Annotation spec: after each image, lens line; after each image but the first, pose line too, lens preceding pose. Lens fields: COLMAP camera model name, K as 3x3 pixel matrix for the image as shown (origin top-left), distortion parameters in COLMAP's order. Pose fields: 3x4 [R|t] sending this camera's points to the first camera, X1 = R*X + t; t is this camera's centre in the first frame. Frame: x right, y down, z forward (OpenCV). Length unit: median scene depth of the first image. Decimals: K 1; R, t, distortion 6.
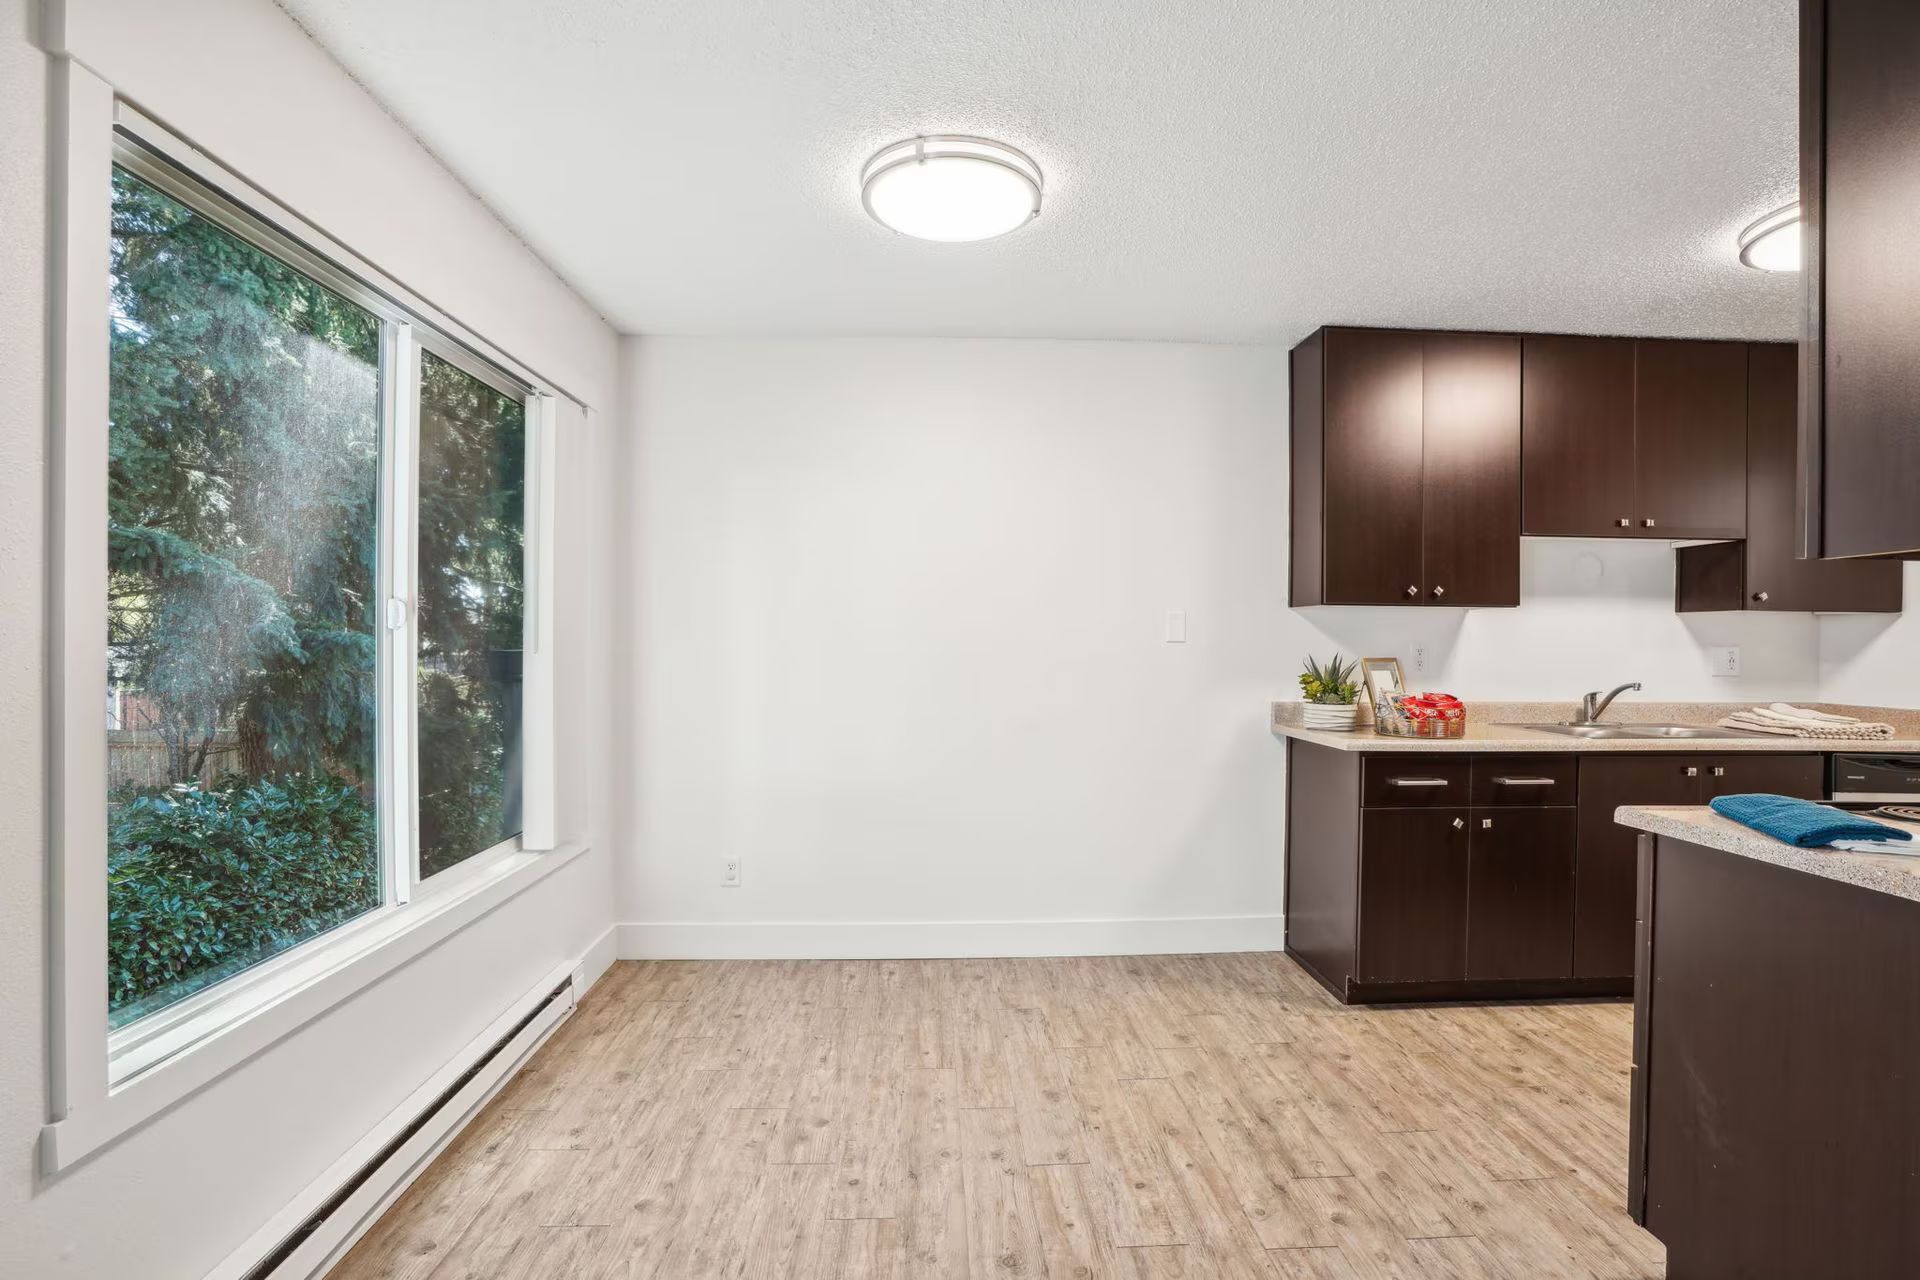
lens RADIAL K [[891.0, 0, 952.5], [0, 891.0, 644.9], [0, 0, 1]] dist [-0.004994, -0.000143]
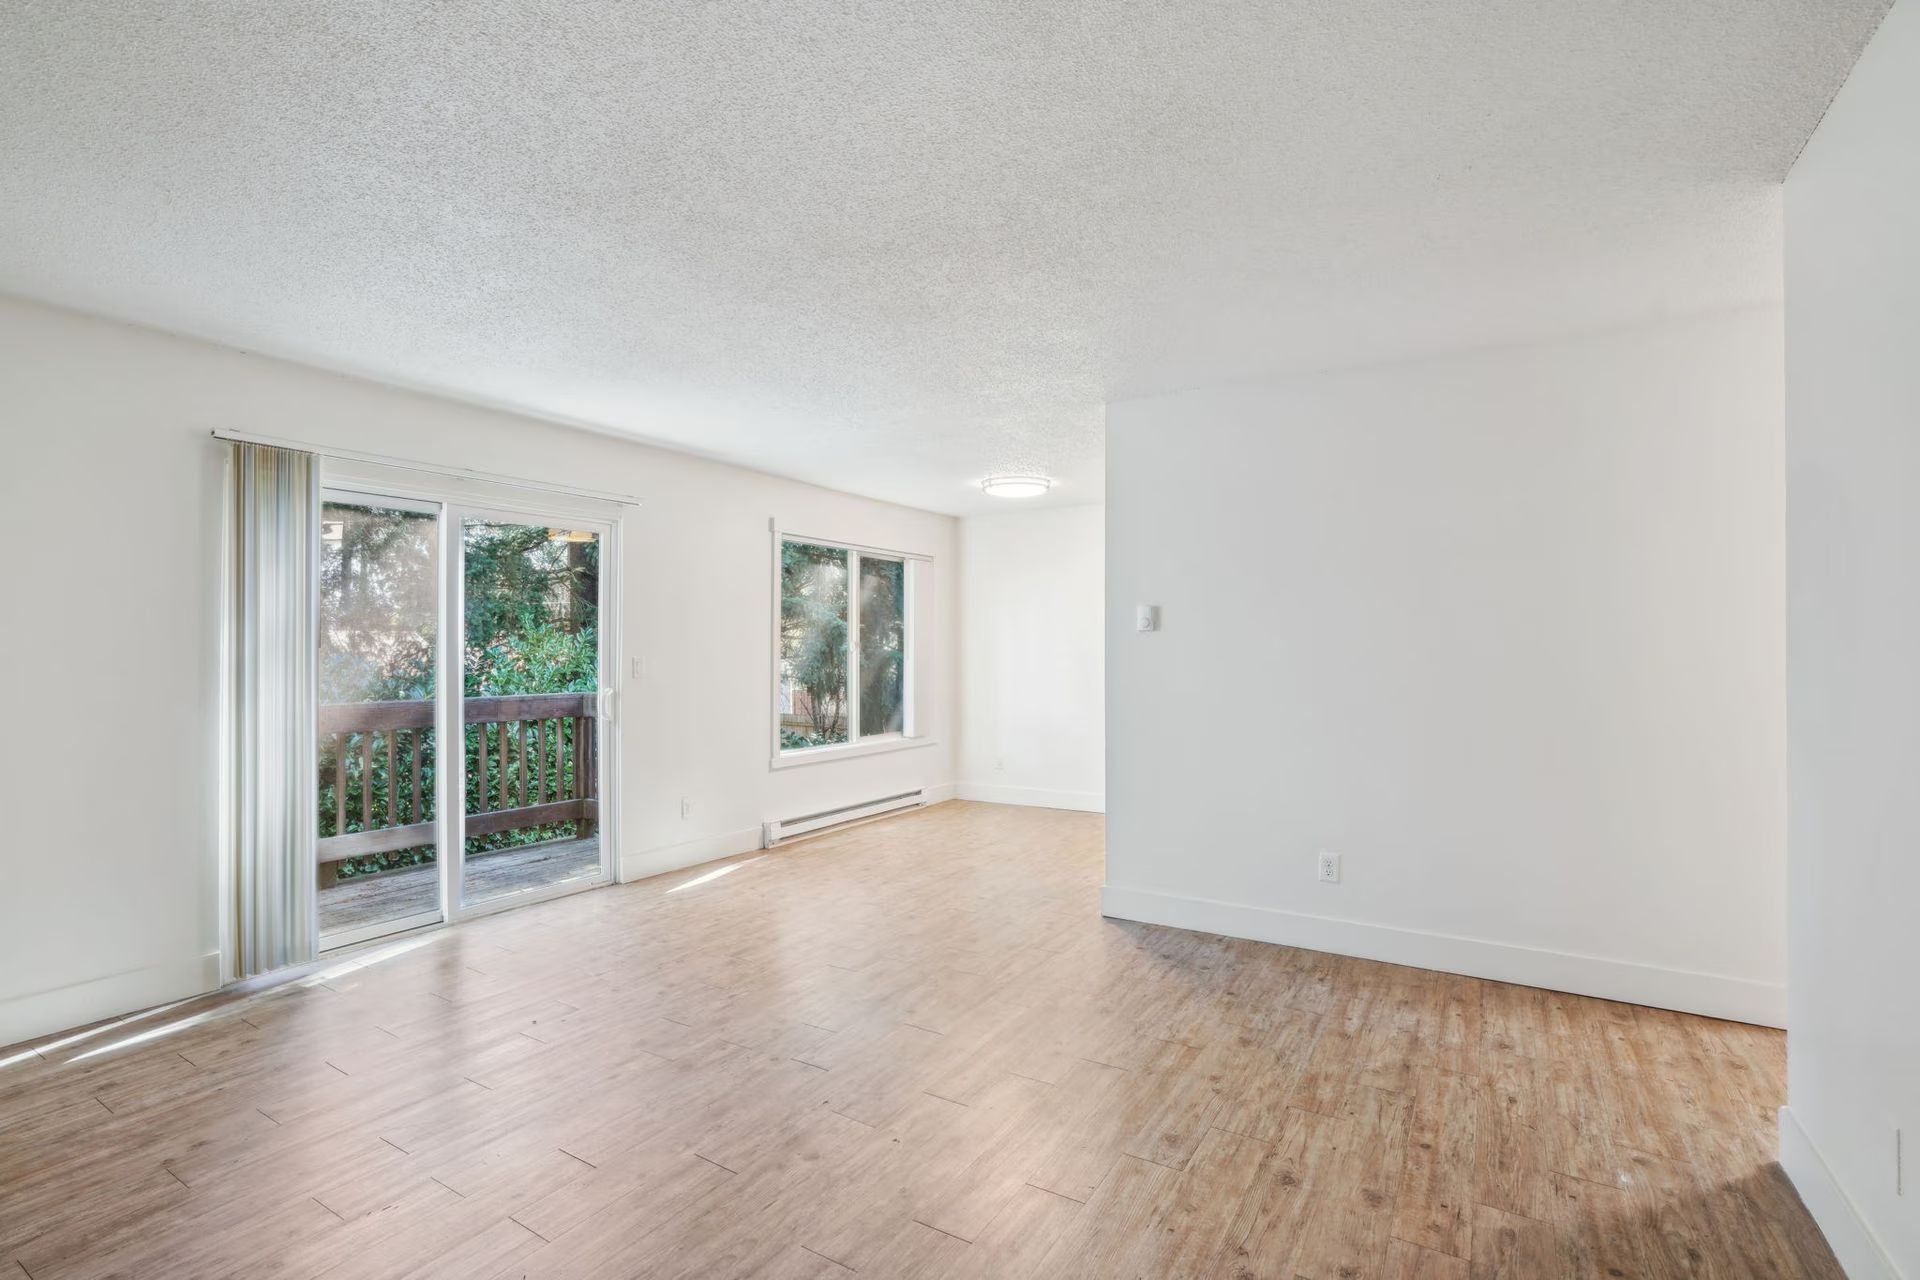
lens RADIAL K [[891.0, 0, 960.6], [0, 891.0, 643.8], [0, 0, 1]] dist [-0.004994, -0.000143]
pose [[0.842543, -0.008139, -0.538567, 1.088842], [-0.001321, 0.999852, -0.017176, 0.005877], [0.538627, 0.015183, 0.842408, -1.123217]]
